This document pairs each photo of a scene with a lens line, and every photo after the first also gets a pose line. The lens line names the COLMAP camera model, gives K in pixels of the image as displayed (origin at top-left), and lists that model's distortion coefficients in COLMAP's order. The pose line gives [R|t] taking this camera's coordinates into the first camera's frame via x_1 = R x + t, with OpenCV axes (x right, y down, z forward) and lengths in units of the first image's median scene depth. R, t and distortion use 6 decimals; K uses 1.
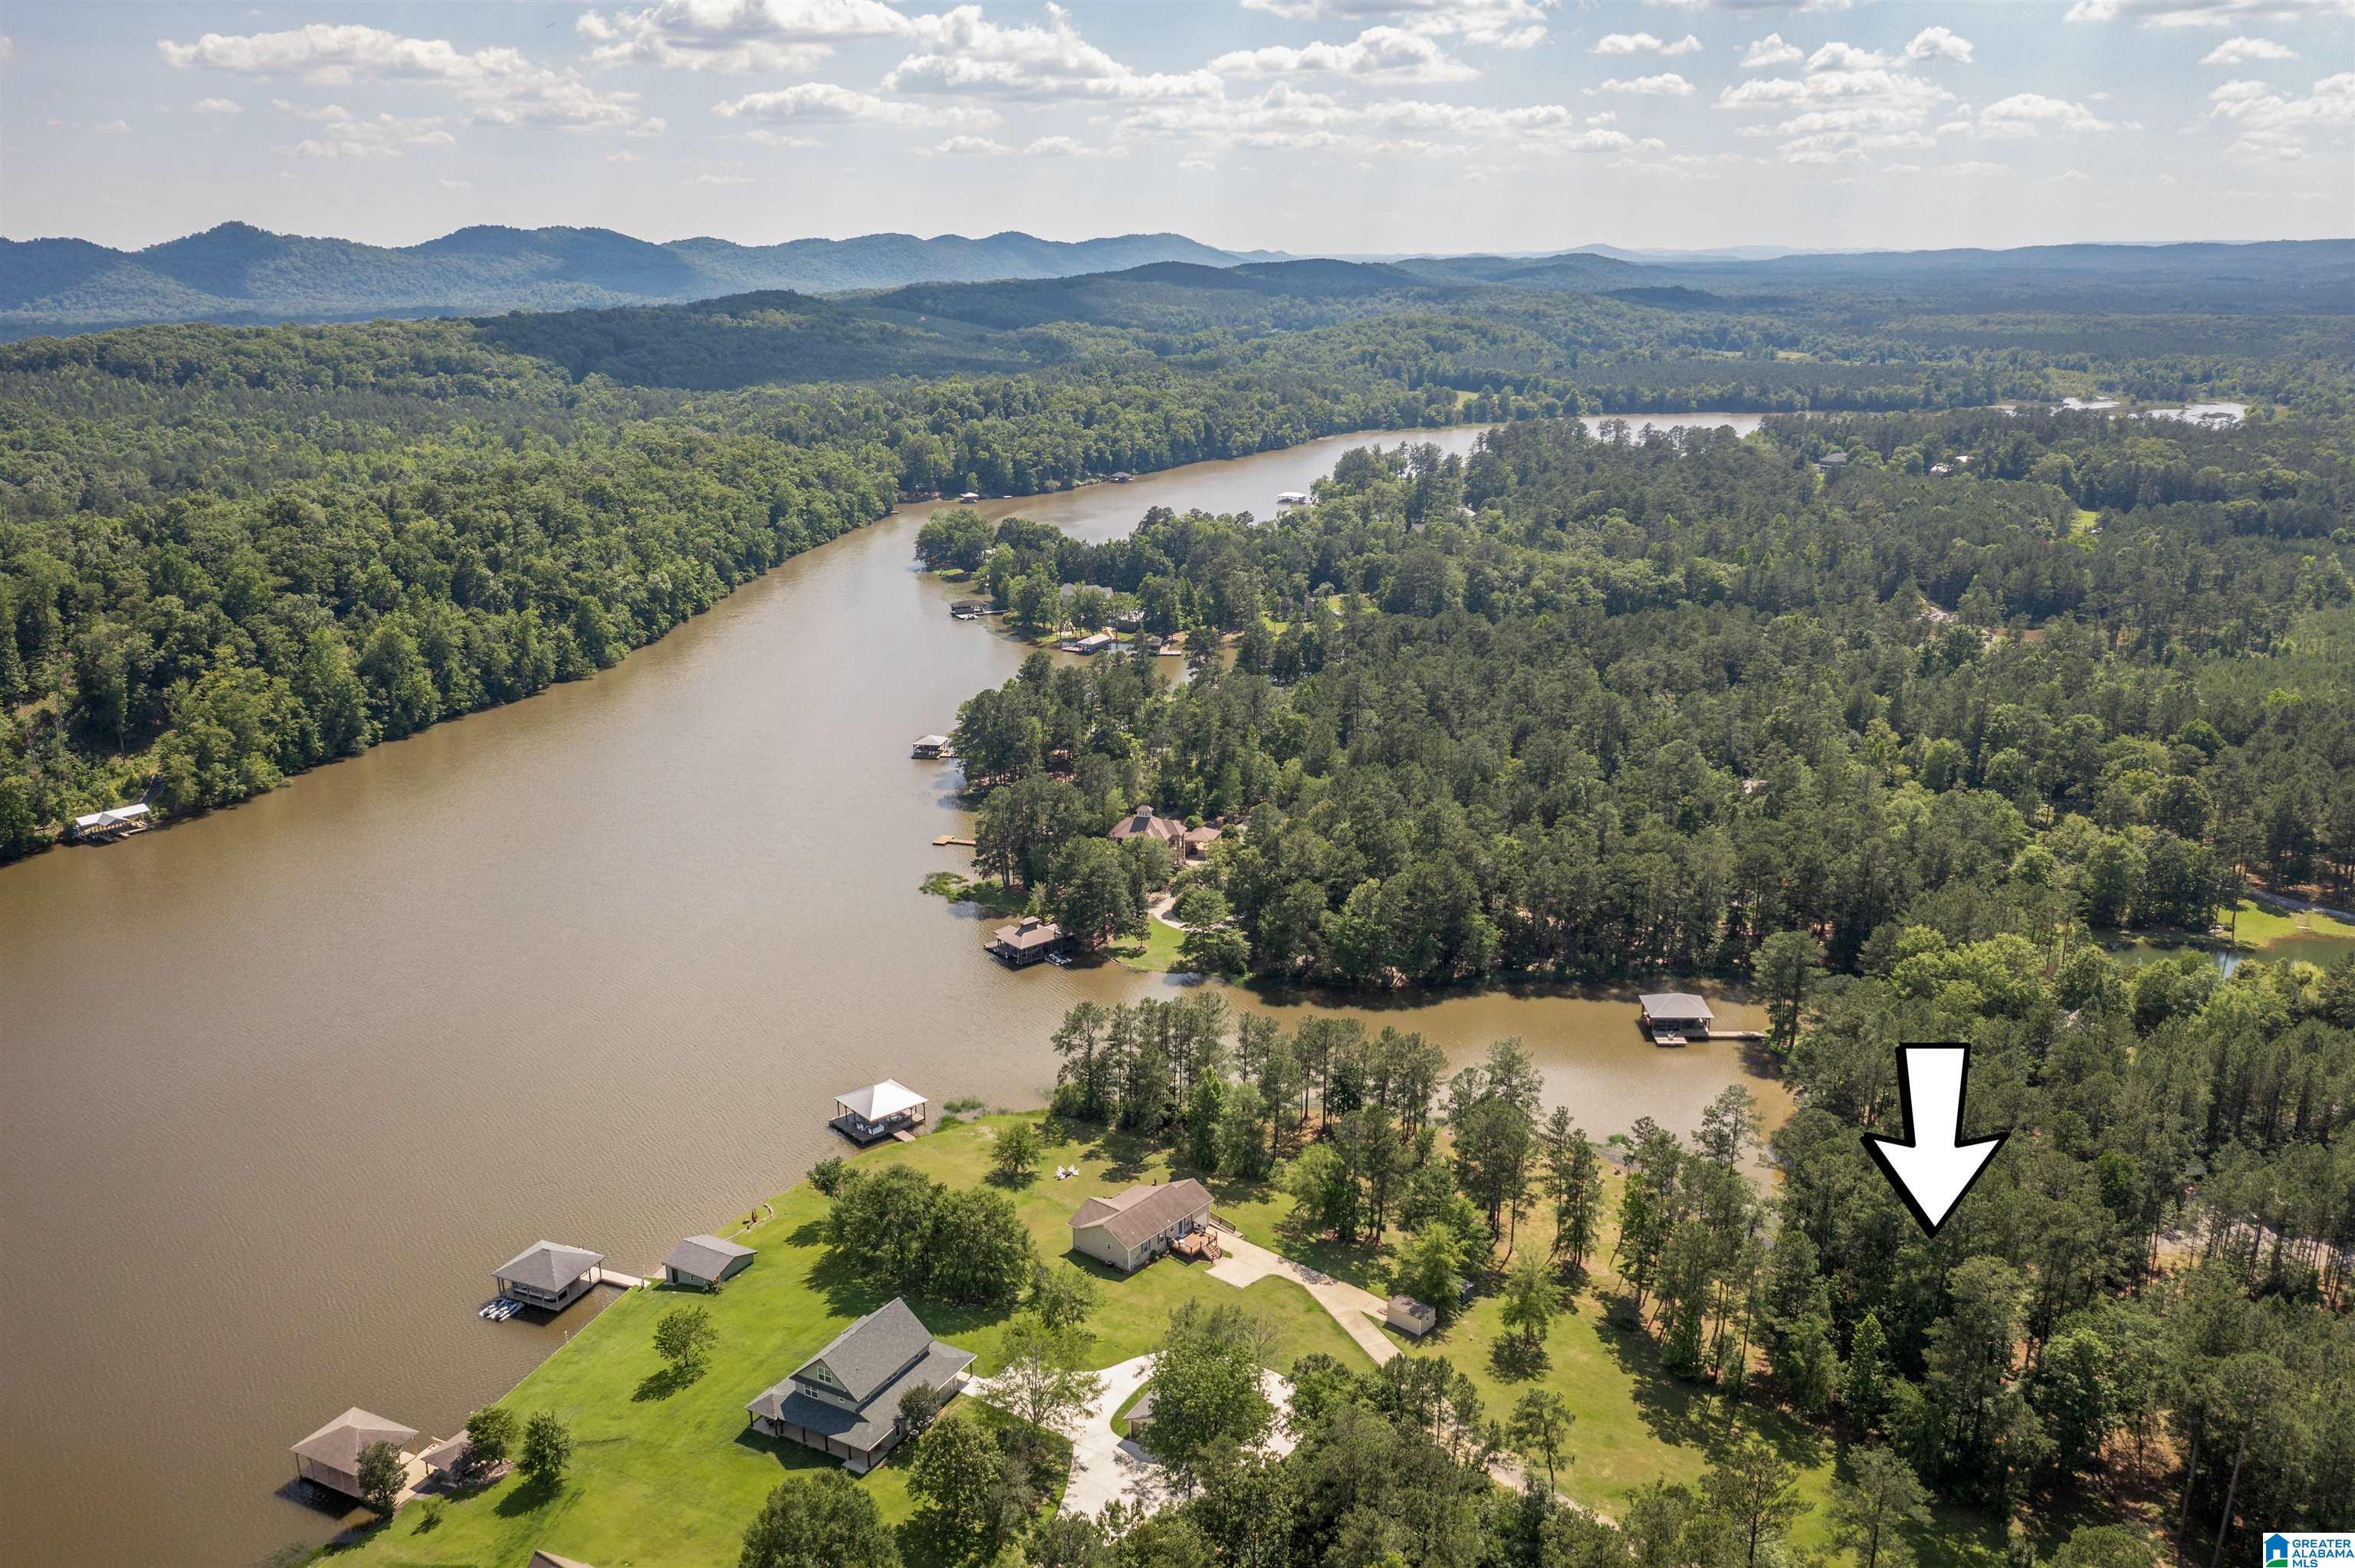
lens RADIAL K [[1885.1, 0, 1170.7], [0, 1885.1, 786.0], [0, 0, 1]] dist [-0.018449, 0.002430]
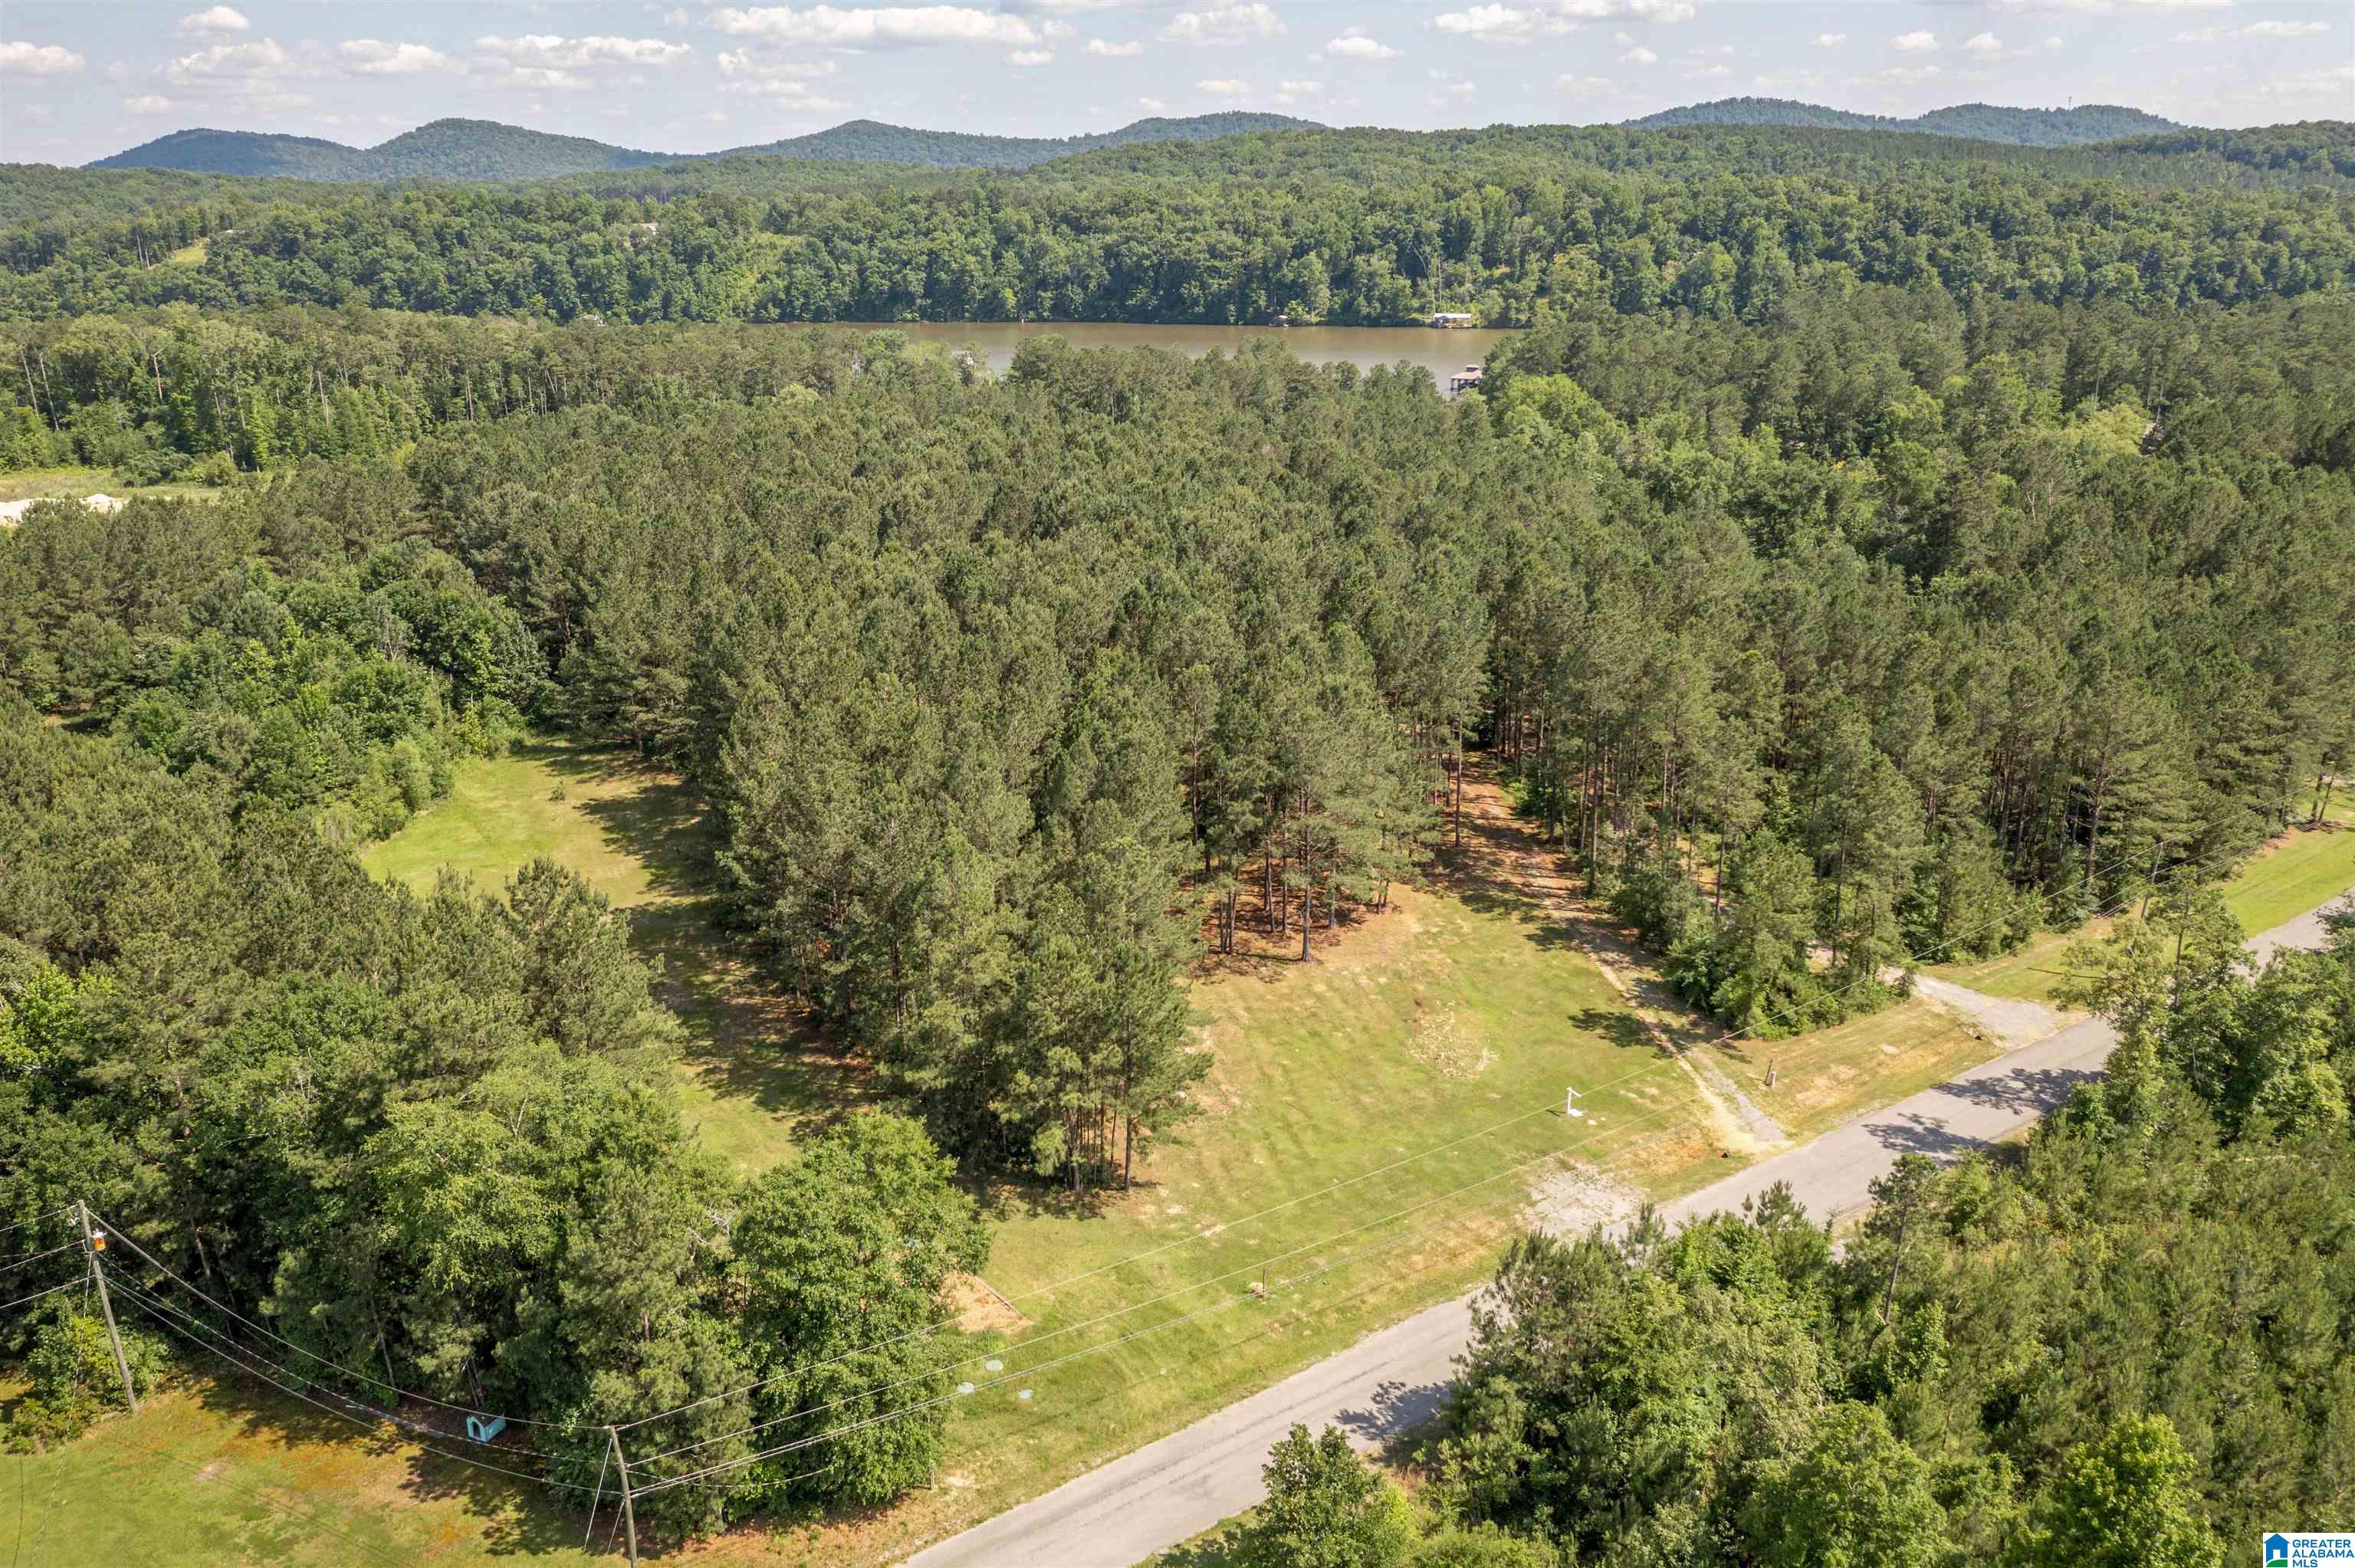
lens RADIAL K [[1864.0, 0, 1168.3], [0, 1864.0, 781.5], [0, 0, 1]] dist [-0.021862, 0.009109]
pose [[0.234489, 0.307717, -0.922131, 0.831225], [-0.255677, 0.934704, 0.246897, 0.044811], [0.937894, 0.177873, 0.297854, 0.216551]]
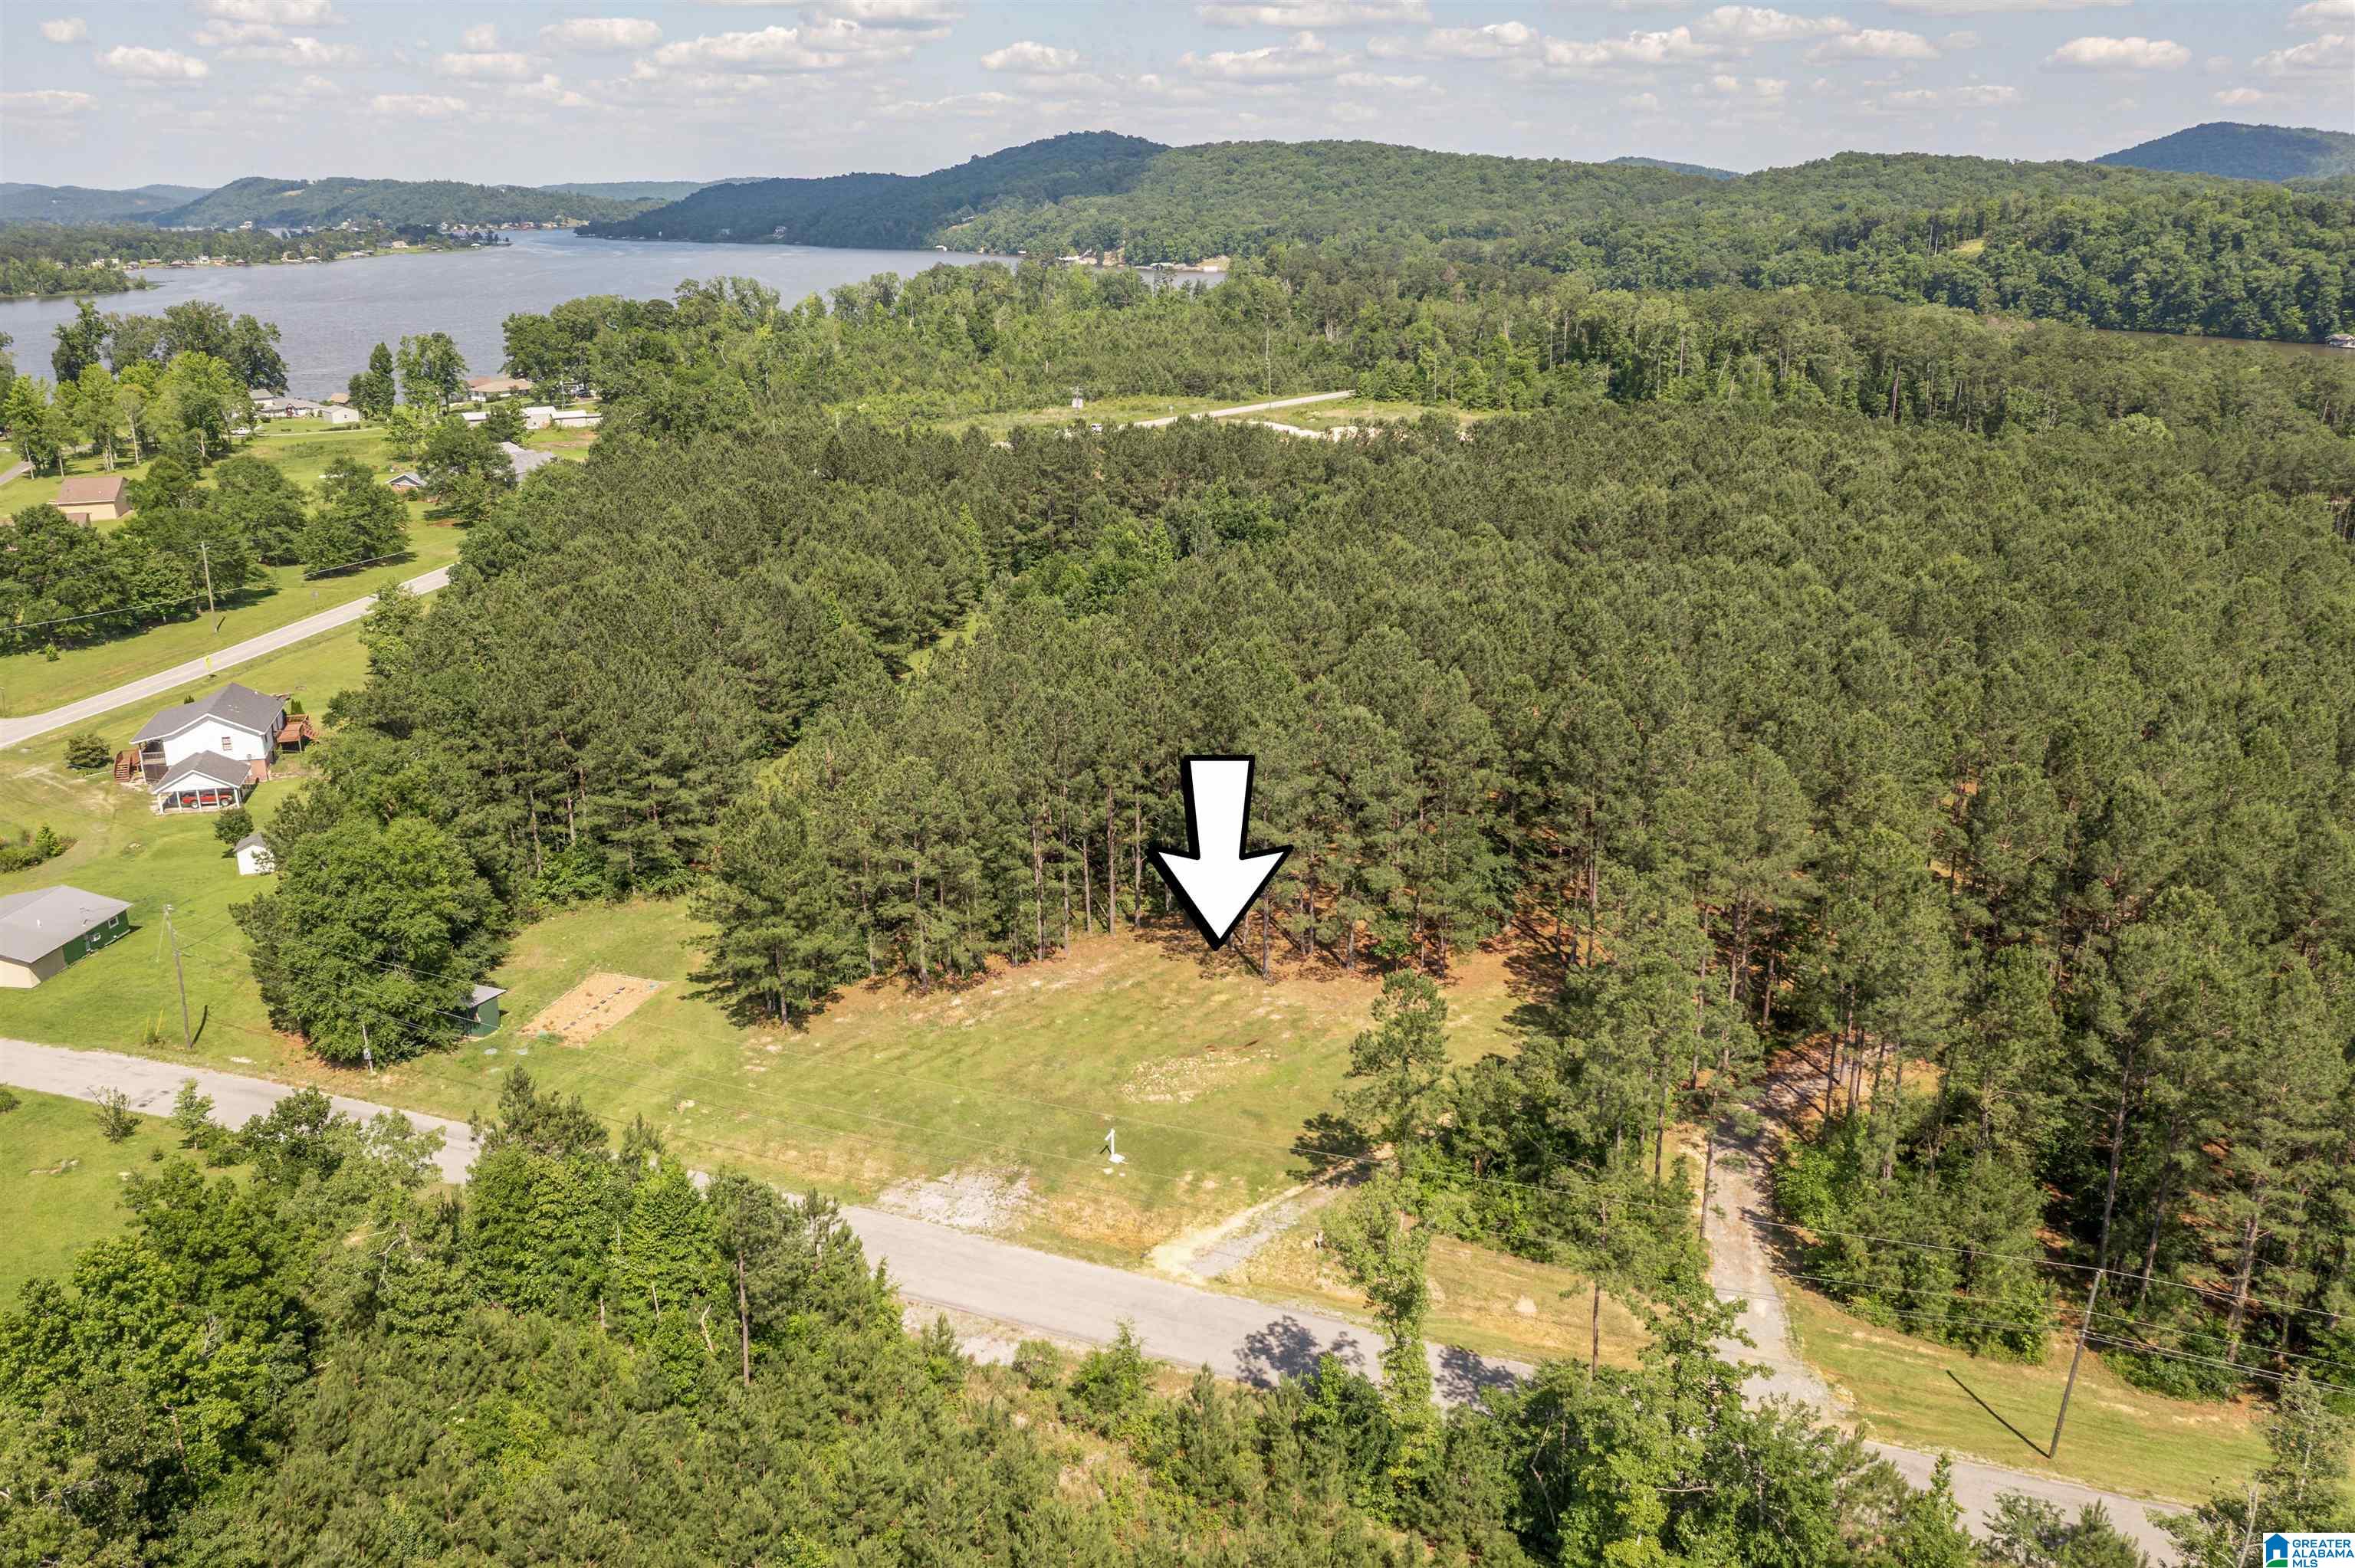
lens RADIAL K [[1873.8, 0, 1168.4], [0, 1873.8, 782.4], [0, 0, 1]] dist [-0.023359, 0.004391]
pose [[-0.673752, 0.236097, -0.700226, 0.794164], [-0.193966, 0.857856, 0.475878, -0.008486], [0.713047, 0.456444, -0.532187, 0.403739]]
